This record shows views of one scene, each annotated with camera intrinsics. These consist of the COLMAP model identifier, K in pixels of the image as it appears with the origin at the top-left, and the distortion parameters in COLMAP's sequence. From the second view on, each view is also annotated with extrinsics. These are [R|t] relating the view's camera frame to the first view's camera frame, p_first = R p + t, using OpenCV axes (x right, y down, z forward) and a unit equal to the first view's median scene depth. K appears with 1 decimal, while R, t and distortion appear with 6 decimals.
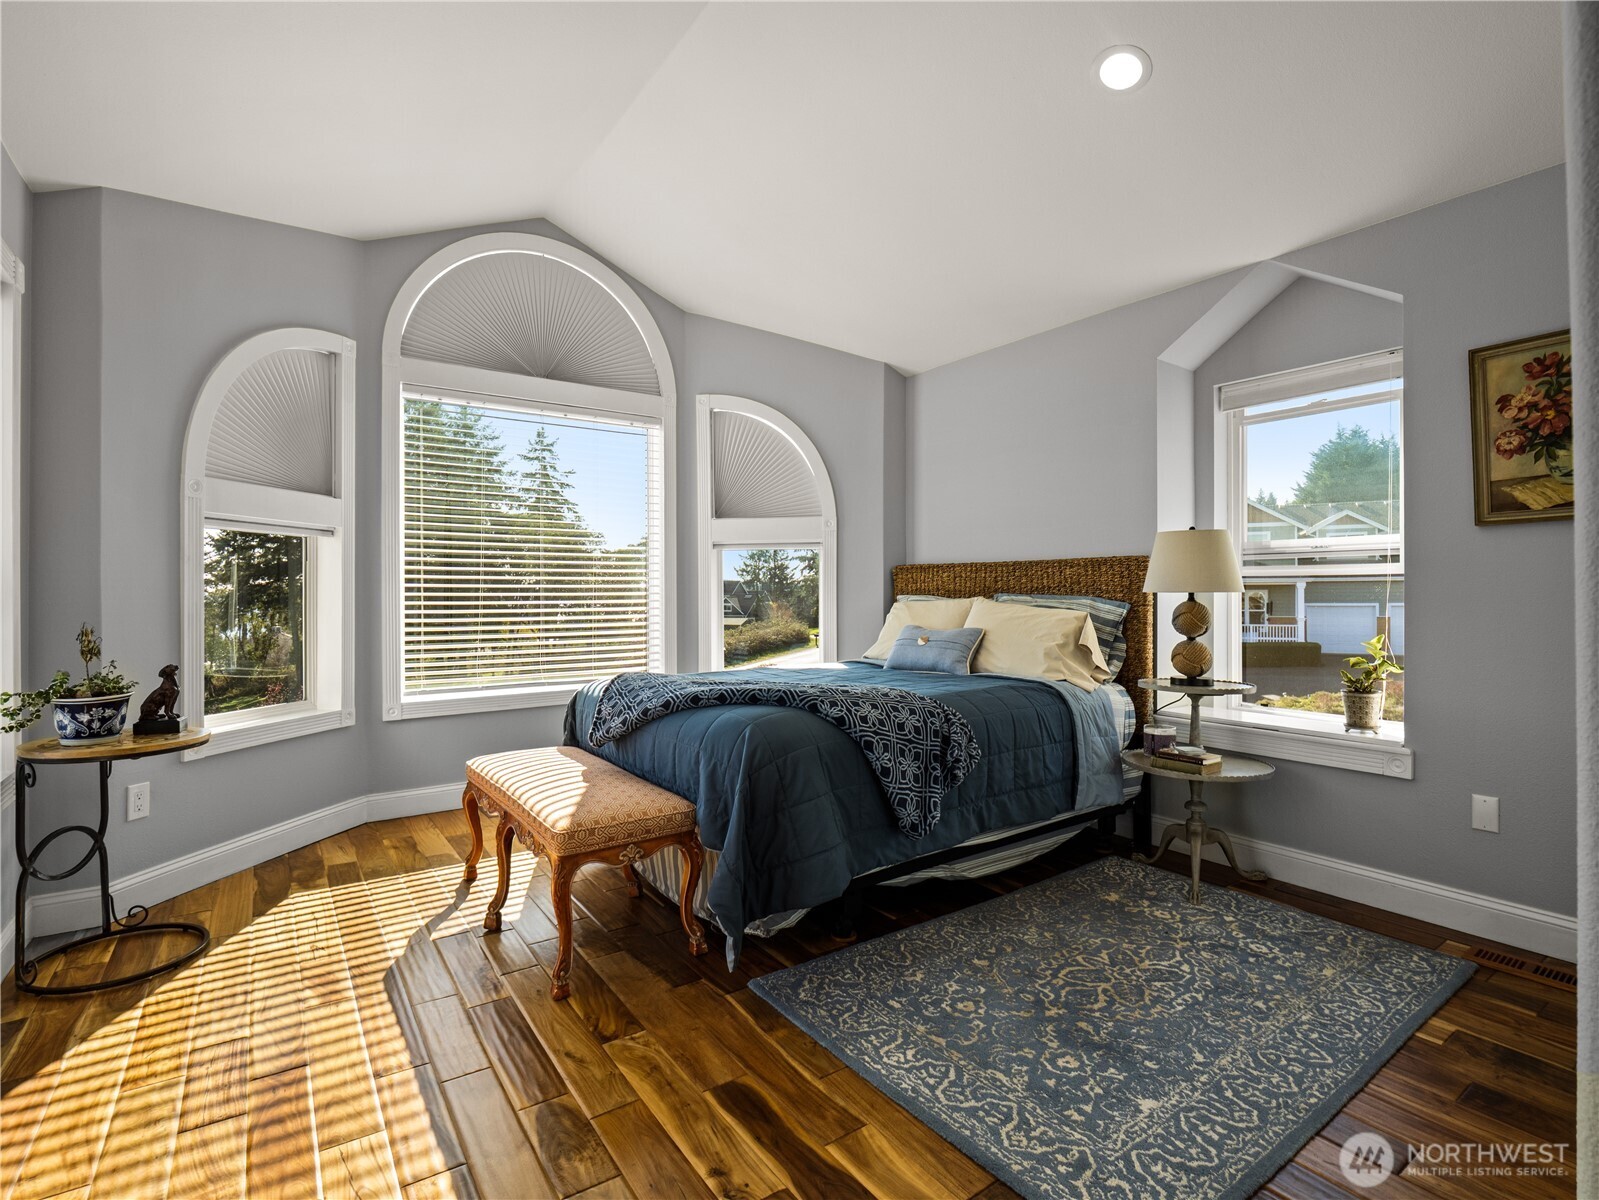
lens RADIAL K [[761.8, 0, 799.5], [0, 761.8, 600.0], [0, 0, 1]] dist [0.001236, -0.000339]
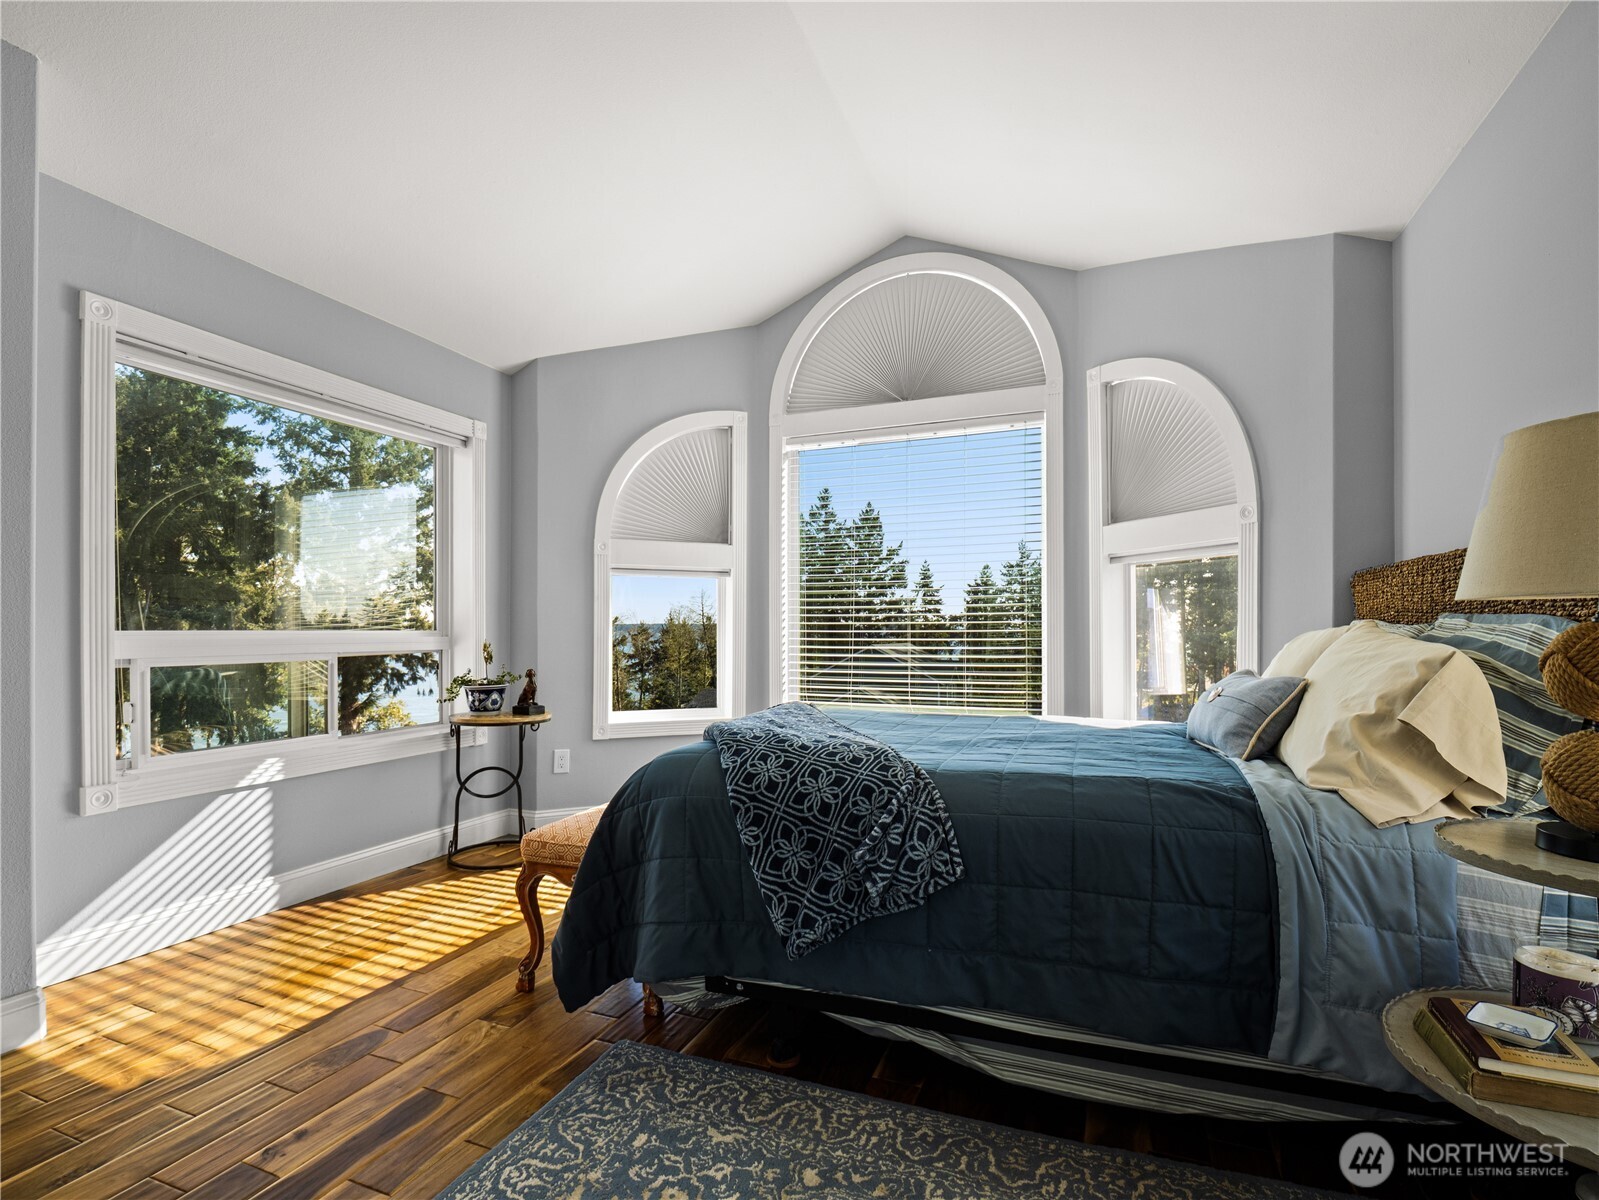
lens RADIAL K [[791.0, 0, 798.0], [0, 791.0, 629.7], [0, 0, 1]] dist [0.014160, -0.001014]
pose [[0.559413, 0.002309, -0.828886, 0.613594], [-0.006557, 0.999977, -0.001640, 0.005703], [0.828863, 0.006352, 0.559415, 0.467466]]
